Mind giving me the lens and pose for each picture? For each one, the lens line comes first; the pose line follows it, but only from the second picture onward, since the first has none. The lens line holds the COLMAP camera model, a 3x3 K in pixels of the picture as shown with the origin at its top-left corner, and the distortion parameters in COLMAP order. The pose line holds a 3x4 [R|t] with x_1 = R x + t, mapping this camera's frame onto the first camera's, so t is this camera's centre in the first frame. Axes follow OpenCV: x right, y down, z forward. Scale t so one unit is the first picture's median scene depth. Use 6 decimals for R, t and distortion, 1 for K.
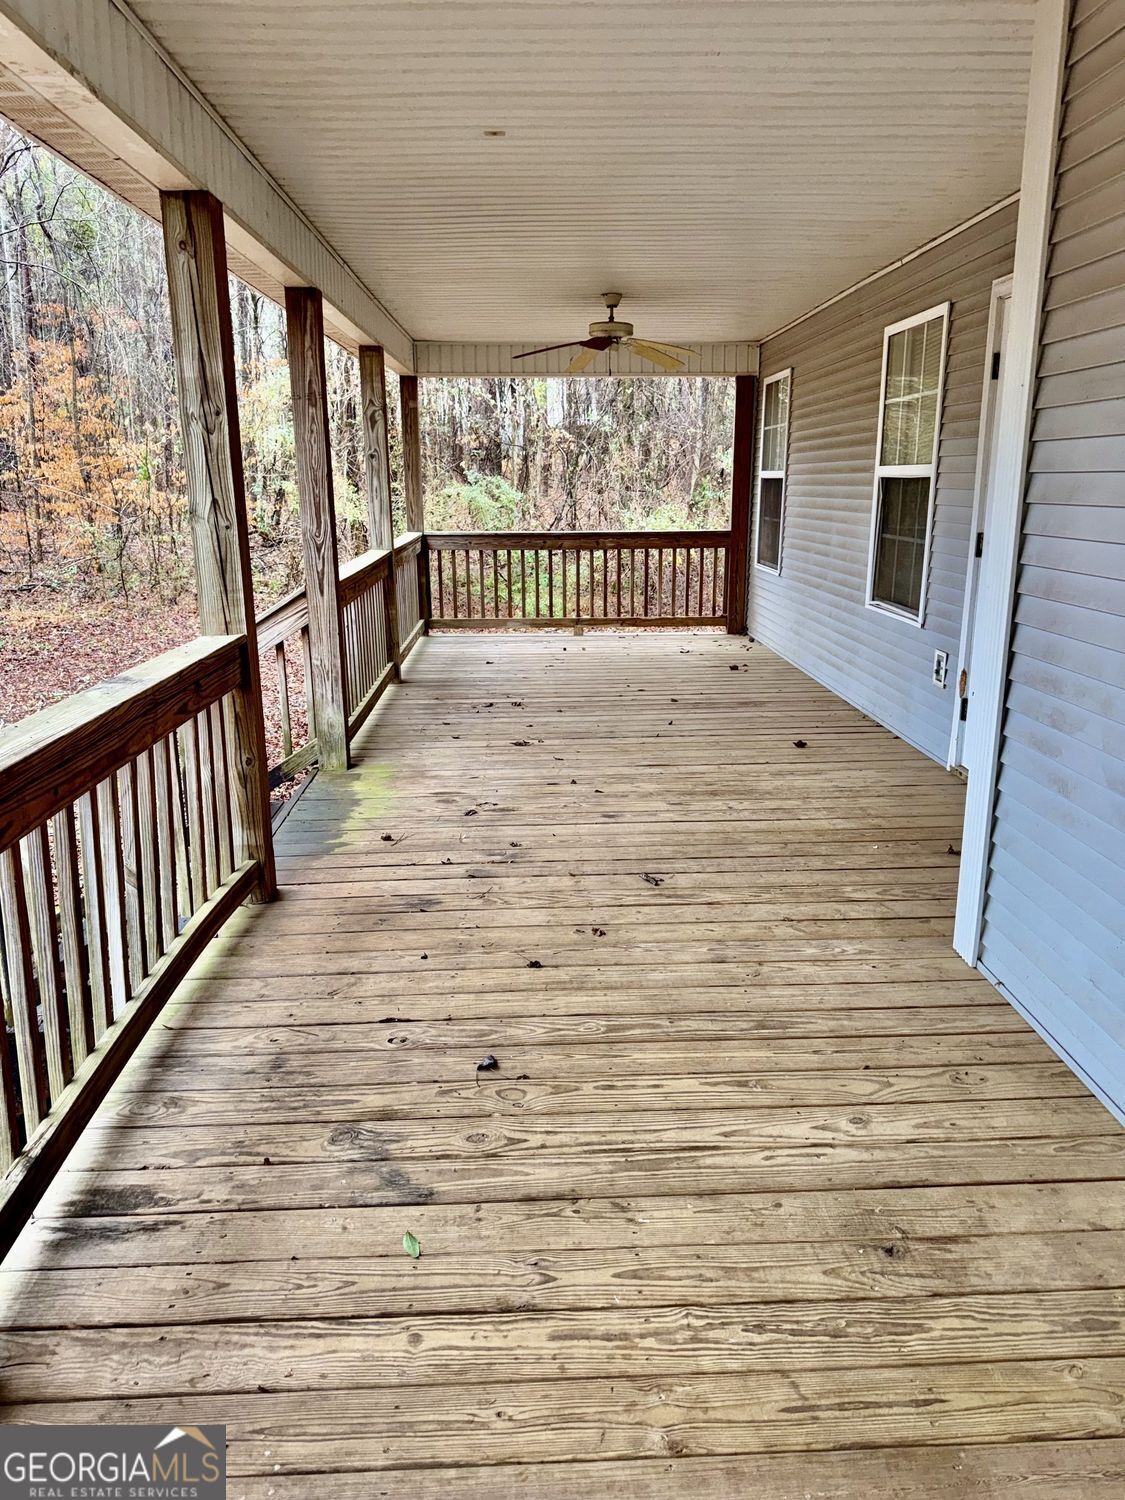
lens RADIAL K [[1066.7, 0, 562.5], [0, 1066.7, 750.0], [0, 0, 1]] dist [0.117536, -0.155645]
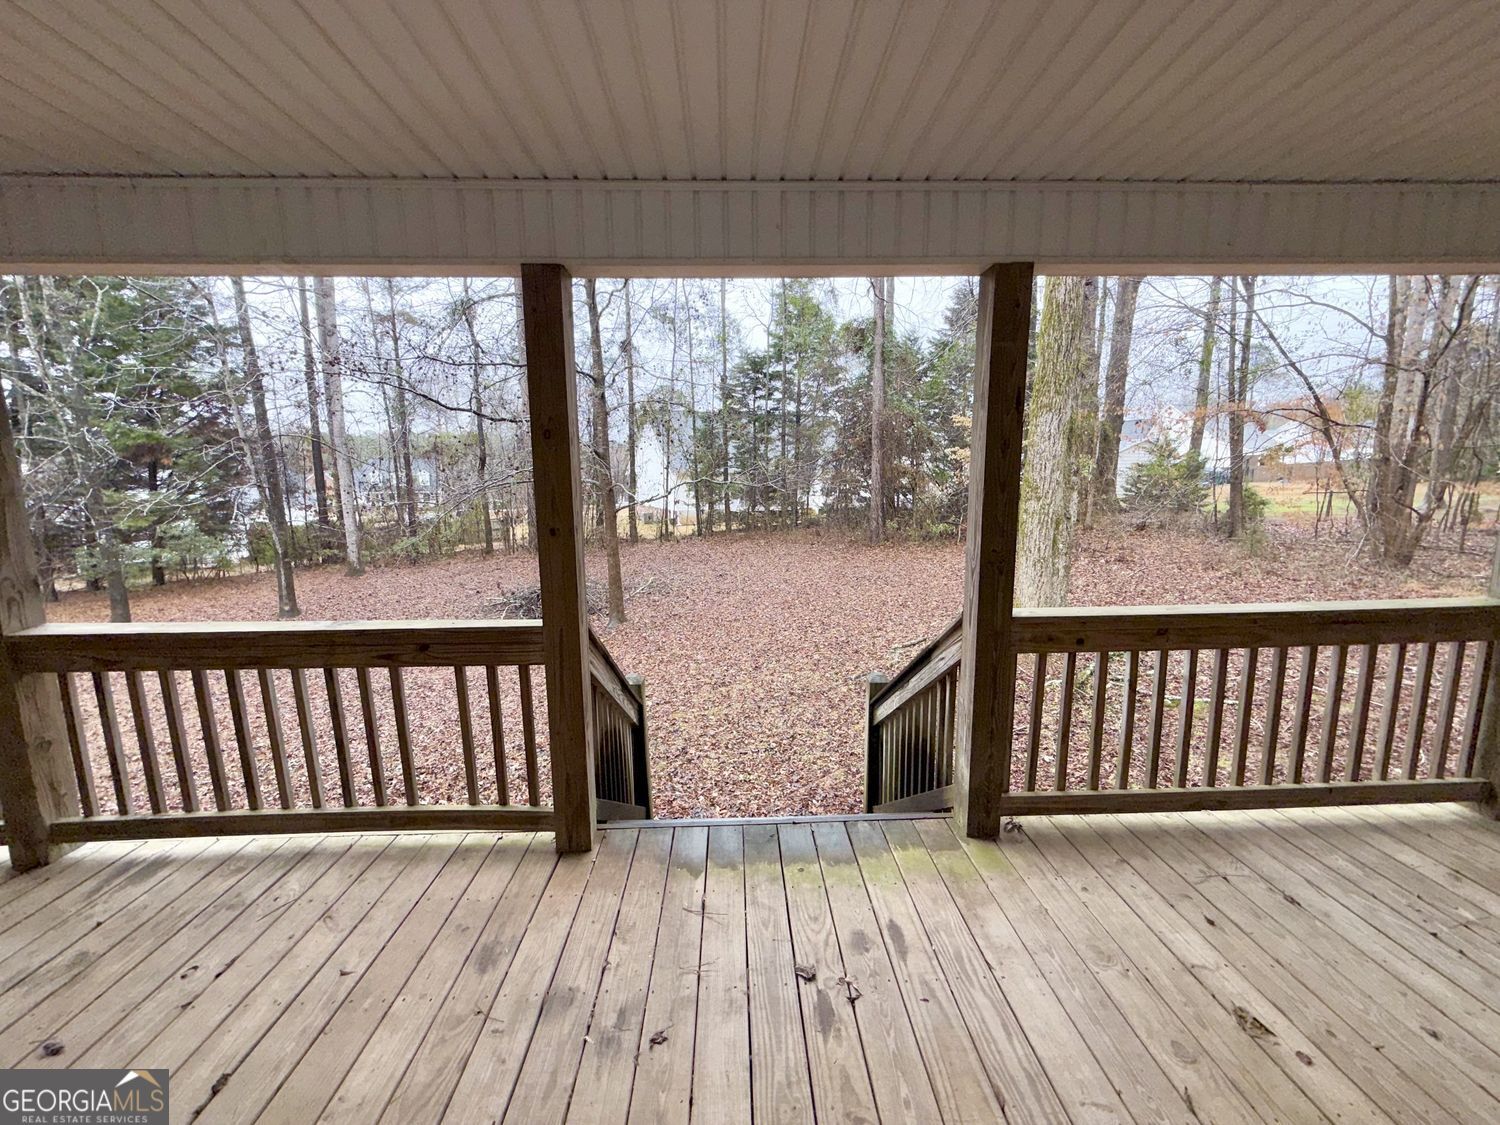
lens RADIAL K [[600.3, 0, 750.0], [0, 600.3, 562.5], [0, 0, 1]] dist [0.000718, 0.000086]
pose [[-0.017683, 0.148779, -0.988712, 0.290522], [-0.232047, 0.961256, 0.148798, -0.276980], [0.972544, 0.232059, 0.017526, 1.042356]]
